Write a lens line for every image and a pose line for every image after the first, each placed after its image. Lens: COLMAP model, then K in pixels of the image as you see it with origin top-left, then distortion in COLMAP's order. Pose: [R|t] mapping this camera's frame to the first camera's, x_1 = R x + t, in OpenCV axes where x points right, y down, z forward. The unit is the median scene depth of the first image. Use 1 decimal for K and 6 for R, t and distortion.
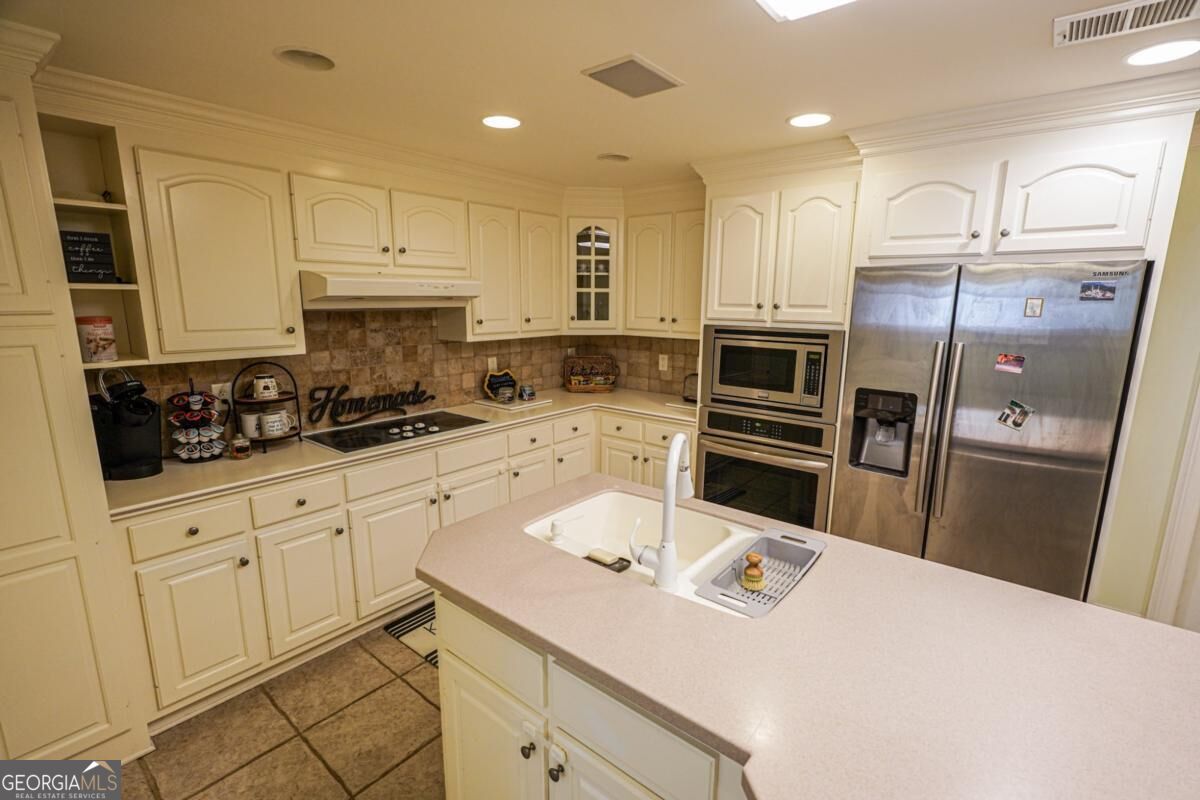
lens RADIAL K [[546.2, 0, 597.7], [0, 546.2, 402.4], [0, 0, 1]] dist [-0.002644, 0.000912]
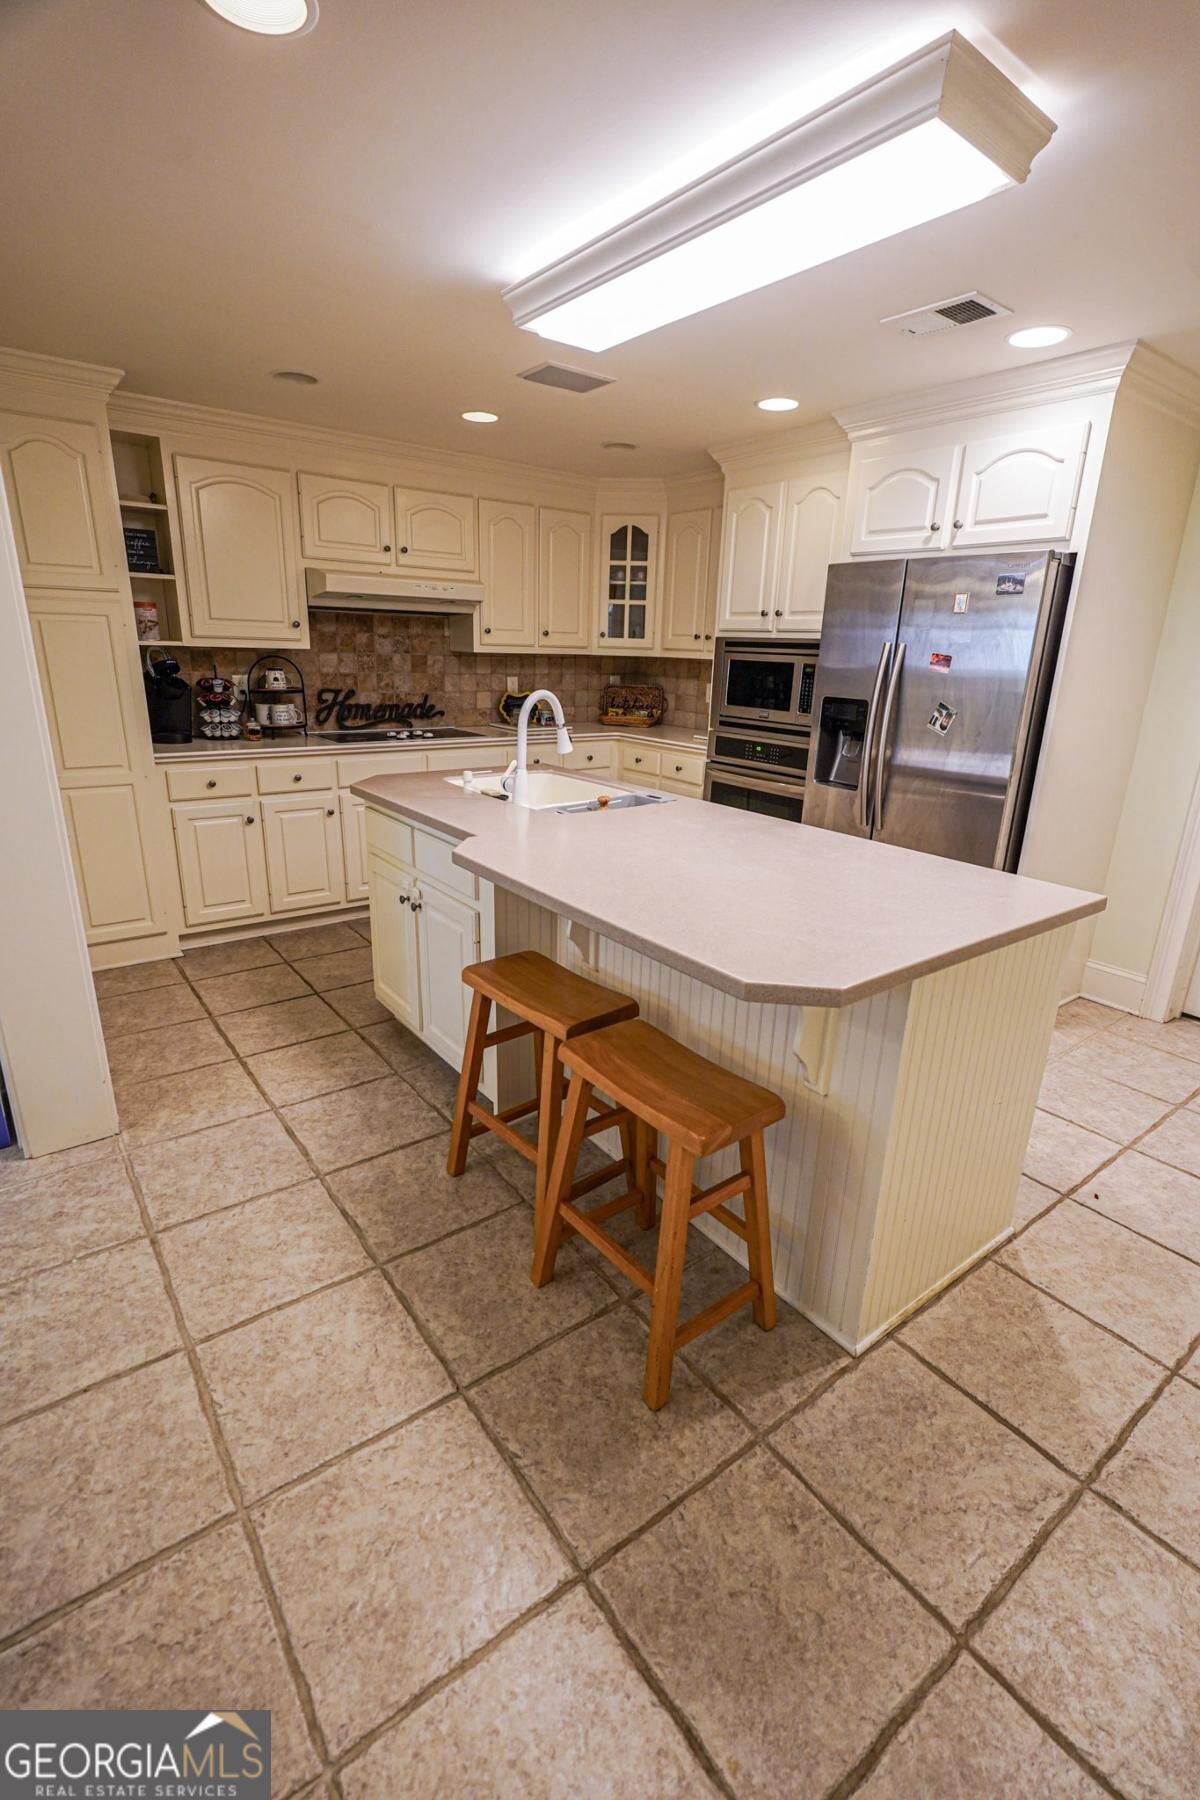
lens RADIAL K [[819.4, 0, 602.5], [0, 819.4, 901.3], [0, 0, 1]] dist [-0.002644, 0.000912]
pose [[0.972112, 0.092200, -0.215632, 0.397034], [-0.068275, 0.990912, 0.115898, 0.168740], [0.224358, -0.097944, 0.969572, -0.456596]]
